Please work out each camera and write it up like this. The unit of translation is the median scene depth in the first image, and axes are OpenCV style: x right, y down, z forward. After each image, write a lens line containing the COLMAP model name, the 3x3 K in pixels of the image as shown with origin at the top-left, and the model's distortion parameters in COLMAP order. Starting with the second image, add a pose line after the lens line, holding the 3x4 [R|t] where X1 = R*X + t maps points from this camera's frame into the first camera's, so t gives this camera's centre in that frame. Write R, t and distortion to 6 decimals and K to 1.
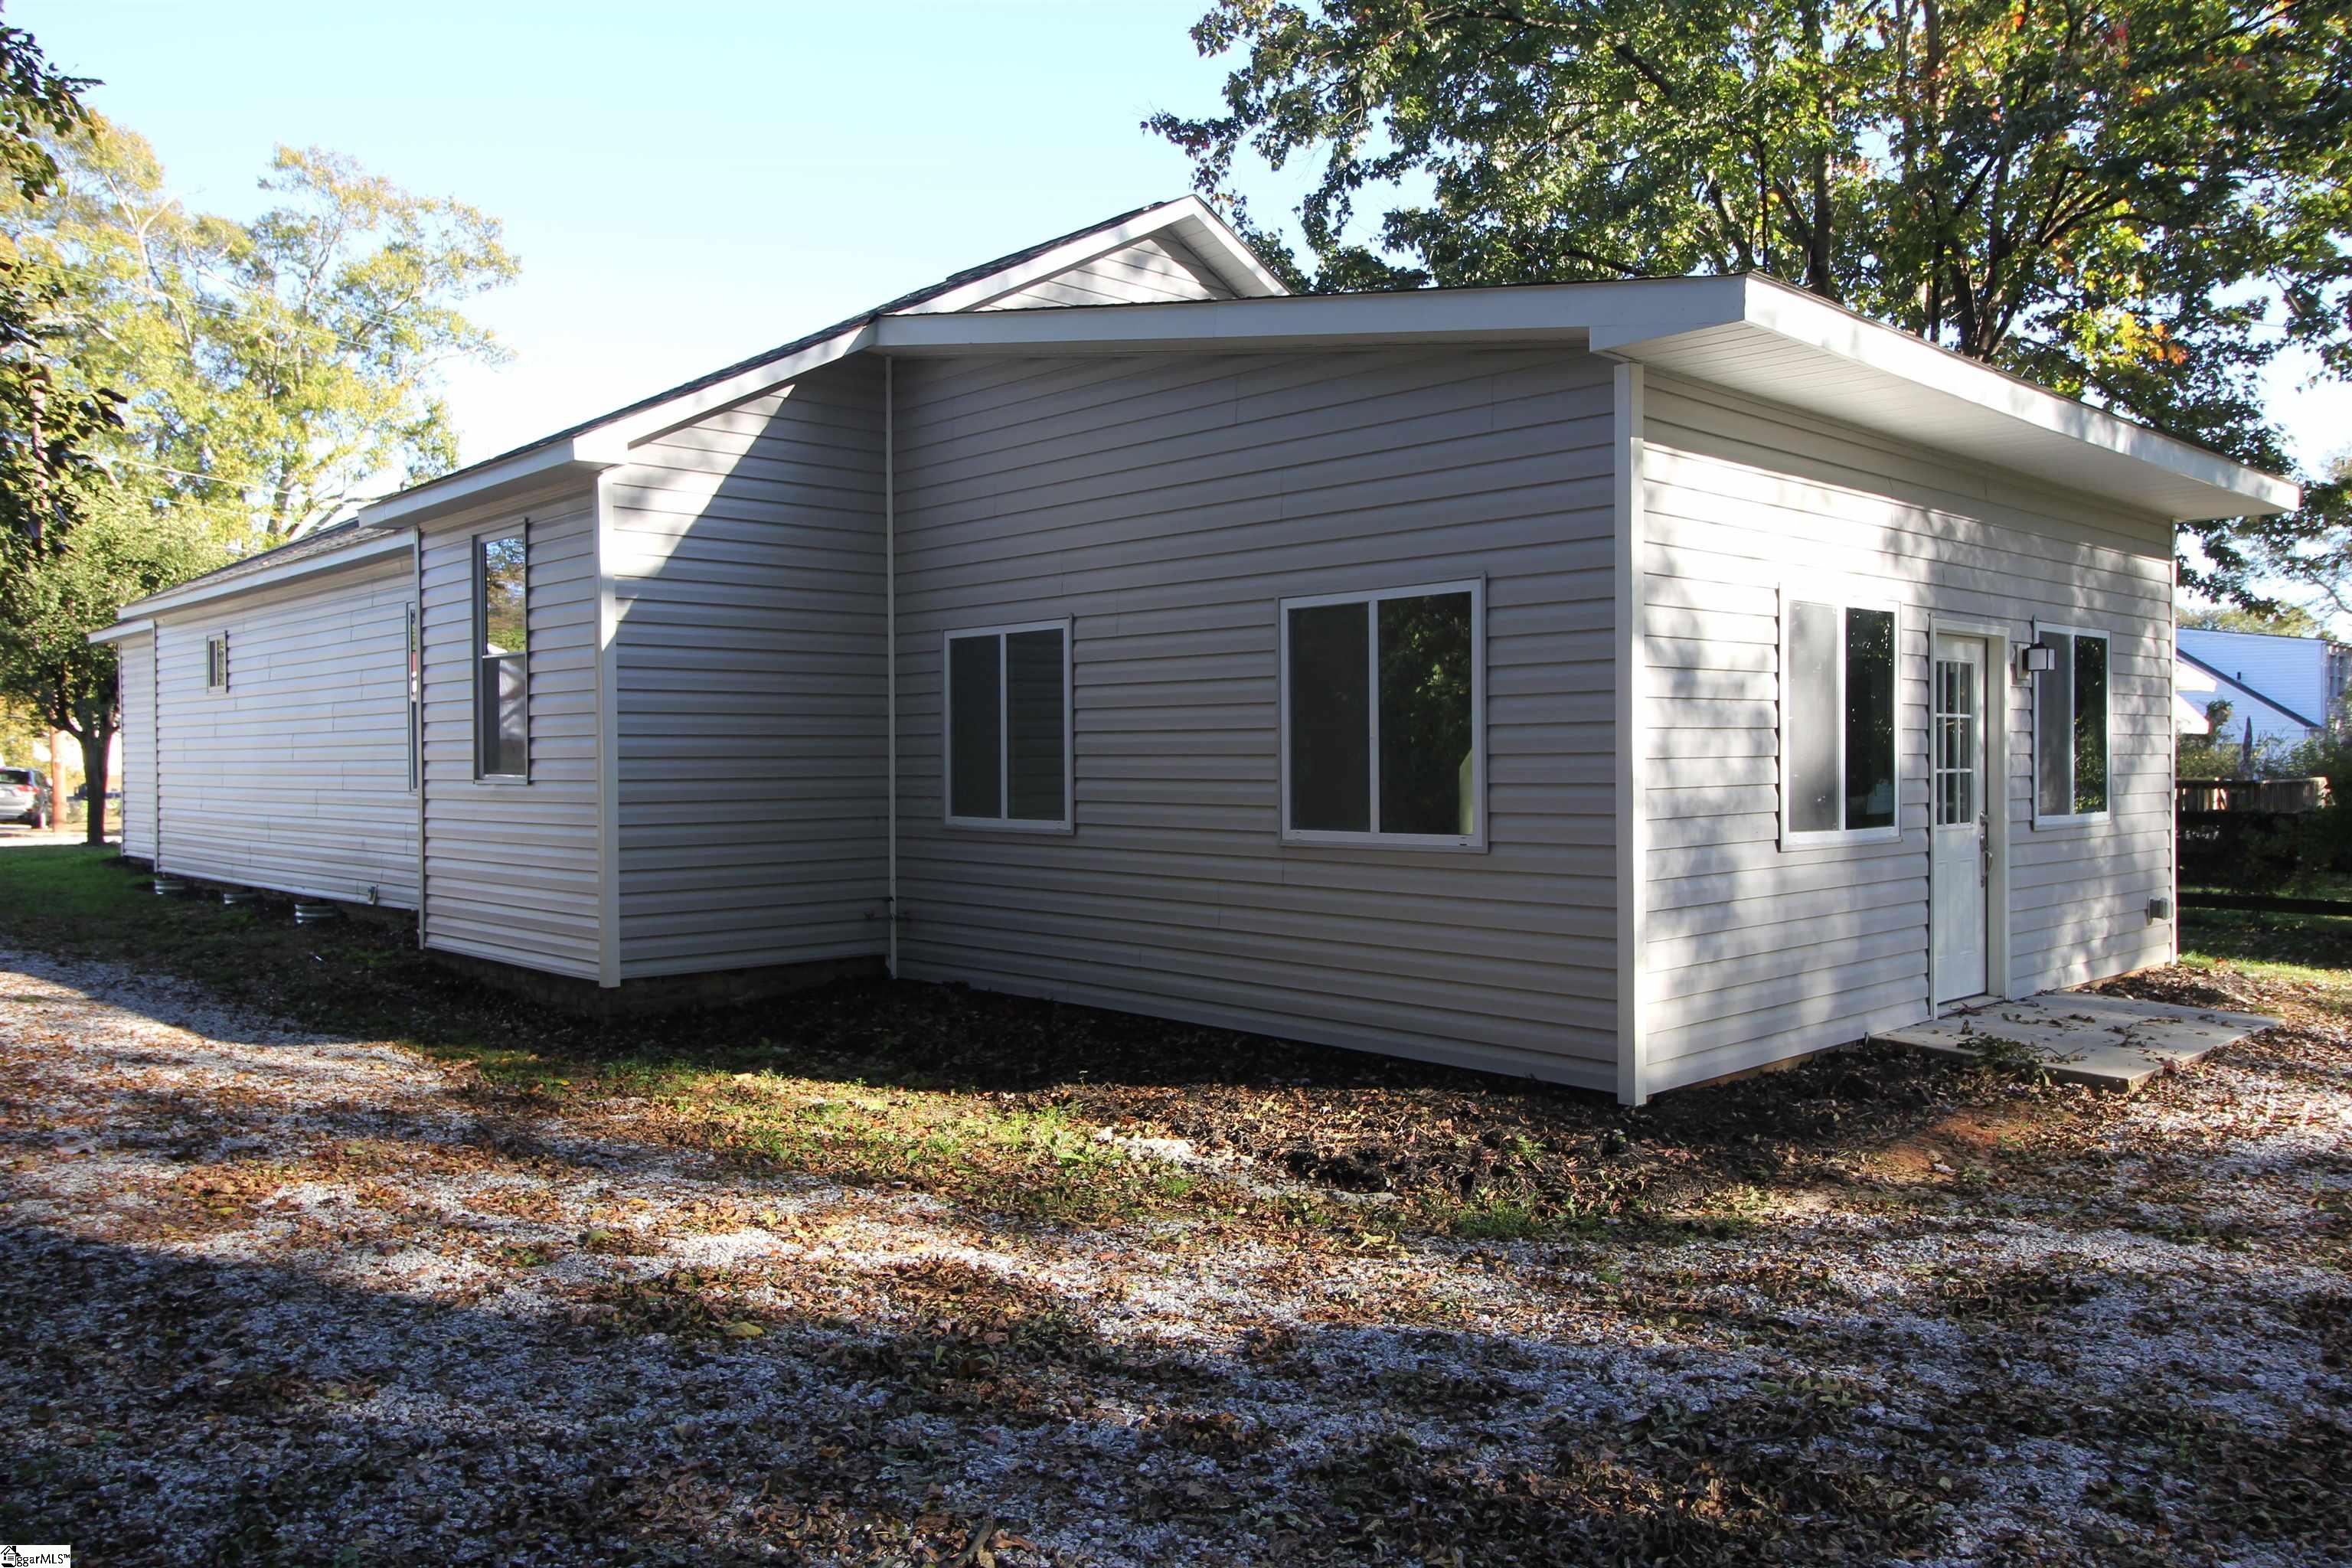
lens RADIAL K [[1727.8, 0, 1171.0], [0, 1727.8, 775.5], [0, 0, 1]] dist [0.010343, -0.001111]
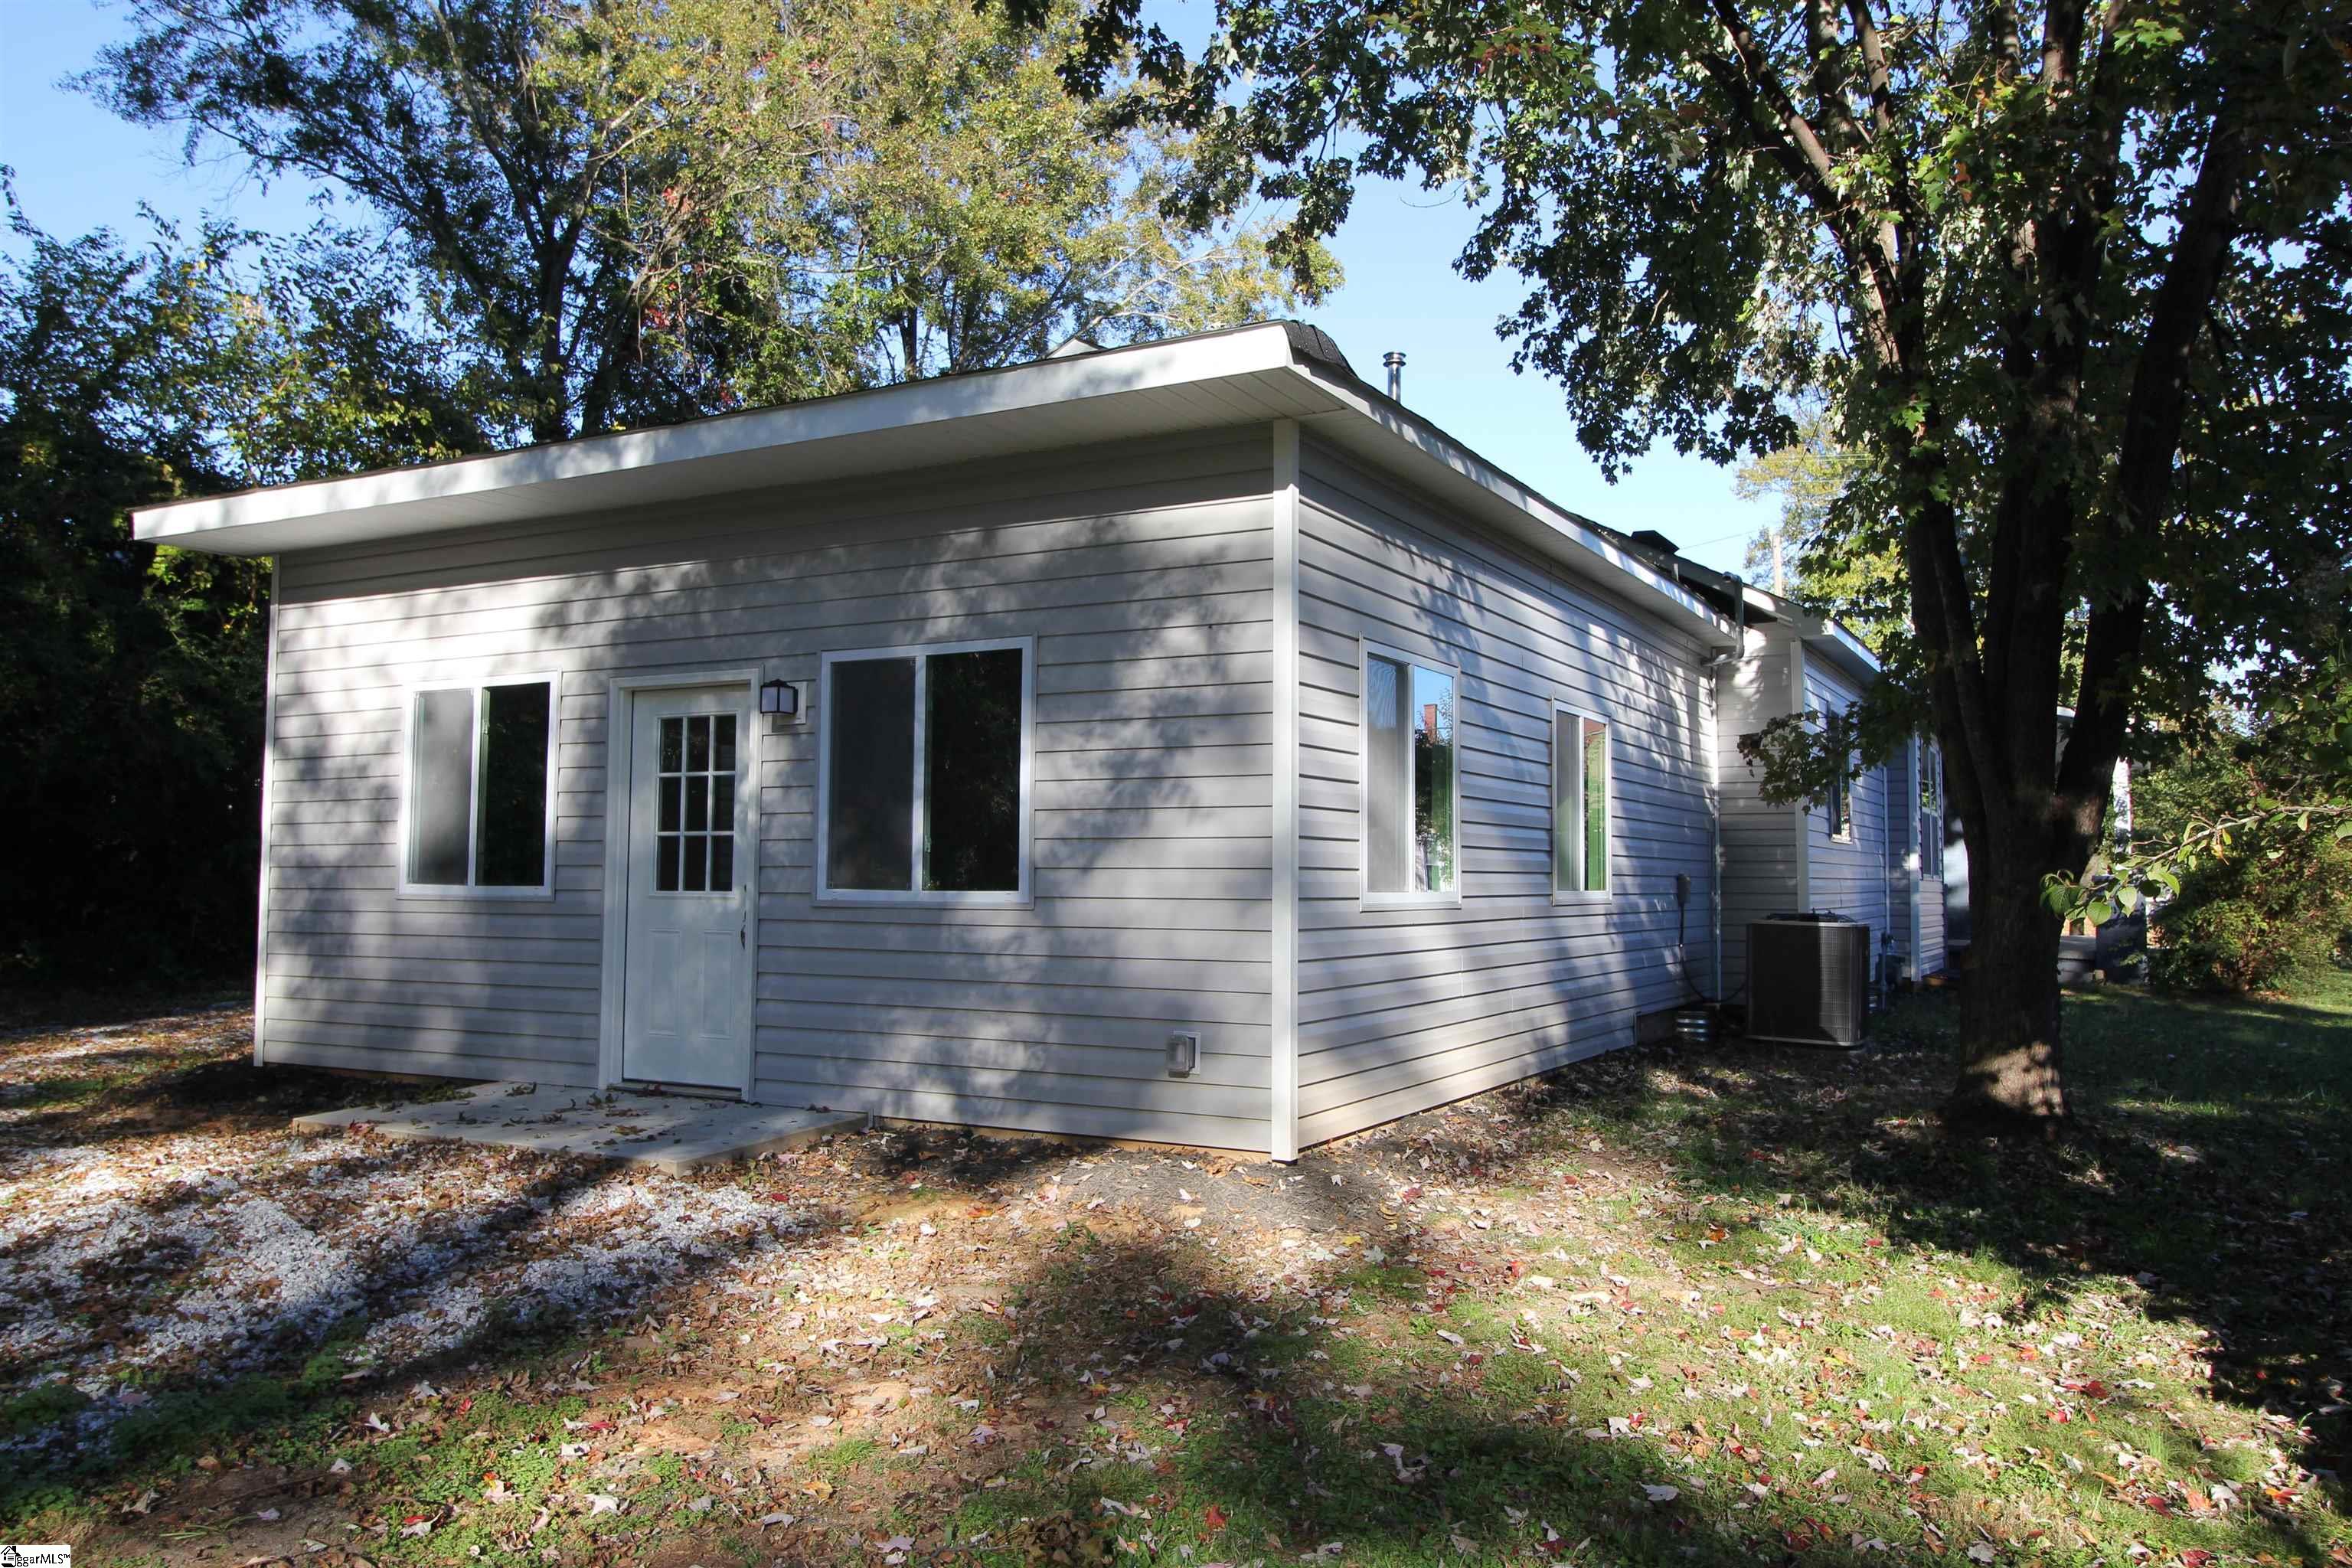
lens RADIAL K [[1727.8, 0, 1187.2], [0, 1727.8, 778.3], [0, 0, 1]] dist [0.010343, -0.001111]
pose [[0.323878, -0.038717, -0.945306, 1.688897], [-0.002408, 0.999125, -0.041746, 0.008185], [0.946096, 0.015796, 0.323502, 1.121834]]
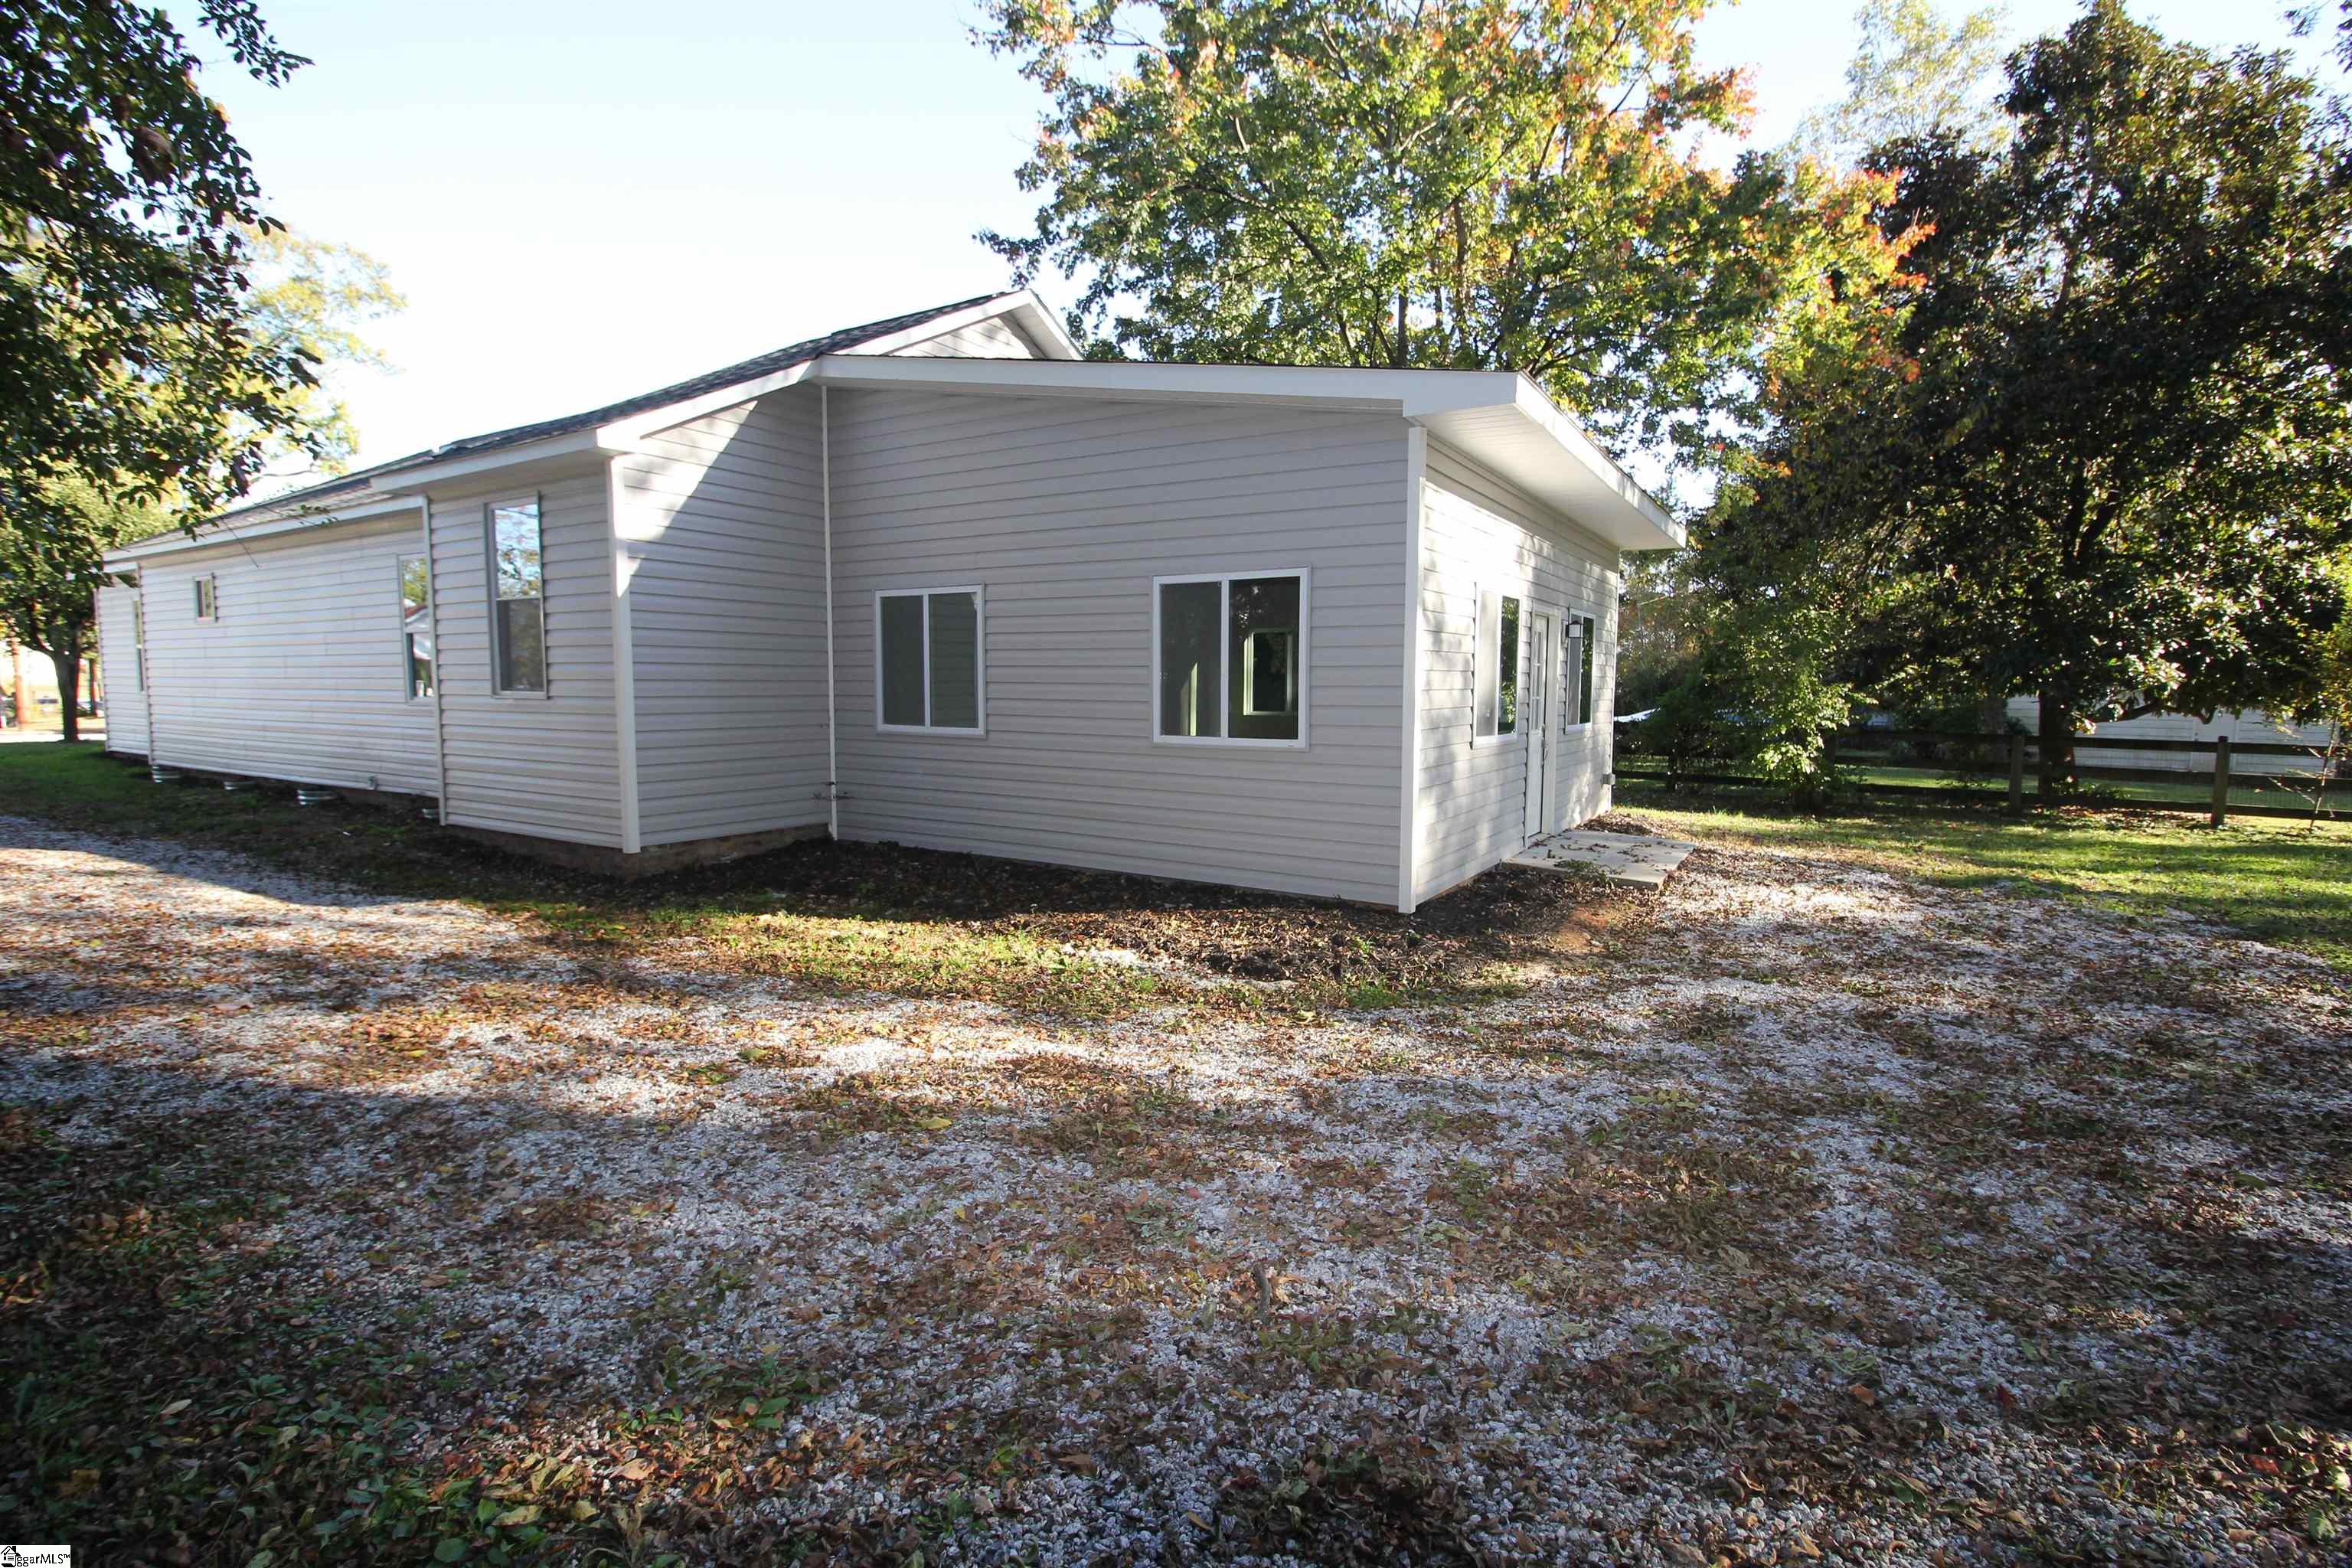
lens RADIAL K [[1095.0, 0, 1188.3], [0, 1095.0, 779.6], [0, 0, 1]] dist [-0.004581, -0.008877]
pose [[0.963656, -0.011490, 0.266900, -0.166416], [-0.009483, 0.996974, 0.077157, -0.003149], [-0.266979, -0.076884, 0.960631, 0.101160]]
